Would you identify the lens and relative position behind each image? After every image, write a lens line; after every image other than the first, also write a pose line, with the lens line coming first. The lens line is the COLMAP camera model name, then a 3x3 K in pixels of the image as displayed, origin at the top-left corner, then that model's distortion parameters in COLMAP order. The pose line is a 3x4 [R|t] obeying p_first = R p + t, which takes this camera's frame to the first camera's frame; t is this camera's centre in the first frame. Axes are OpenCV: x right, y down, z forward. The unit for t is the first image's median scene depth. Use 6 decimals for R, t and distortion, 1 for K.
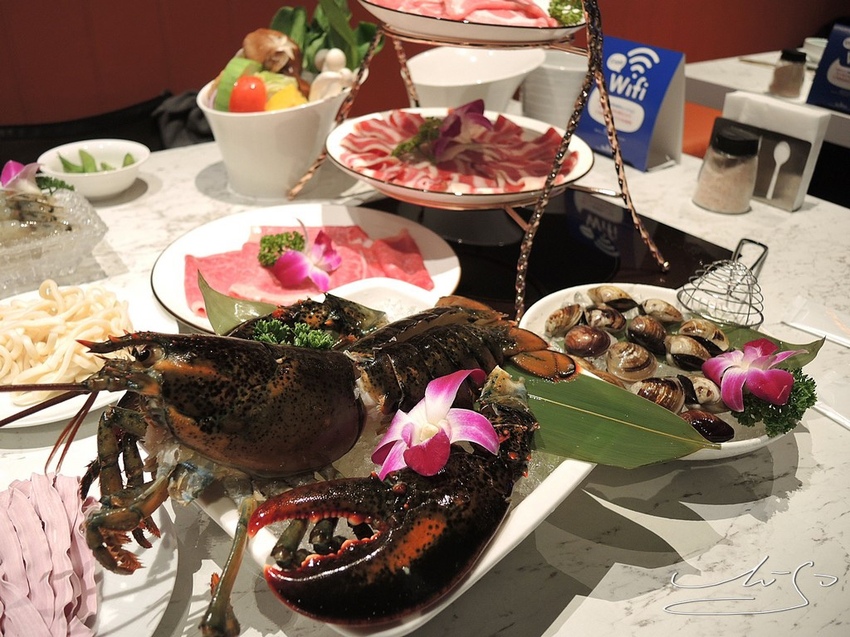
lens RADIAL K [[721.8, 0, 438.4], [0, 721.8, 319.8], [0, 0, 1]] dist [0.002737, -0.088028]
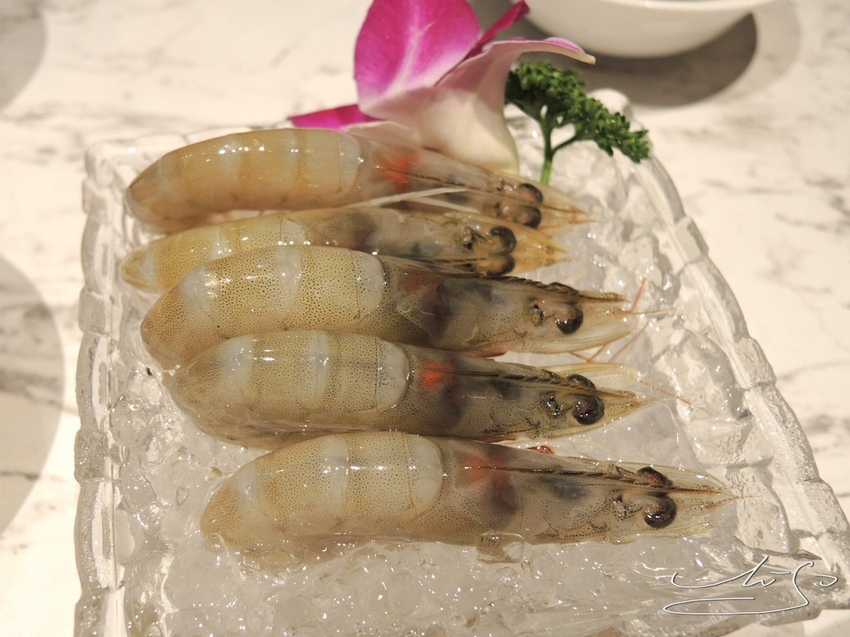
lens RADIAL K [[721.8, 0, 438.4], [0, 721.8, 319.8], [0, 0, 1]] dist [0.002737, -0.088028]
pose [[0.915523, 0.342560, -0.210878, -0.509838], [-0.219903, 0.865163, 0.450705, -0.227970], [0.336837, -0.366259, 0.867407, 0.775239]]
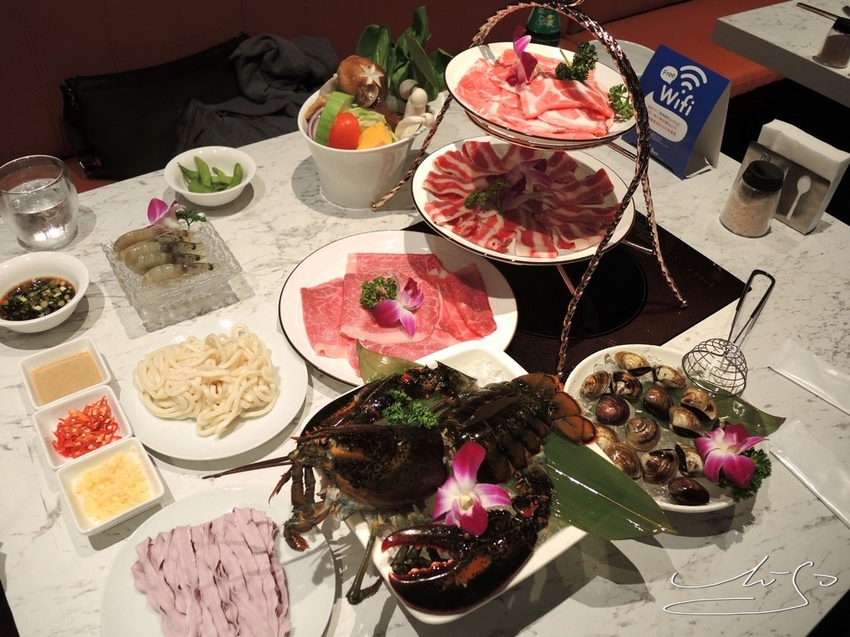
lens RADIAL K [[721.8, 0, 438.4], [0, 721.8, 319.8], [0, 0, 1]] dist [0.002737, -0.088028]
pose [[0.997969, 0.054480, -0.033015, -0.062895], [-0.045592, 0.972795, 0.227135, -0.321982], [0.044491, -0.225169, 0.973303, -0.225814]]
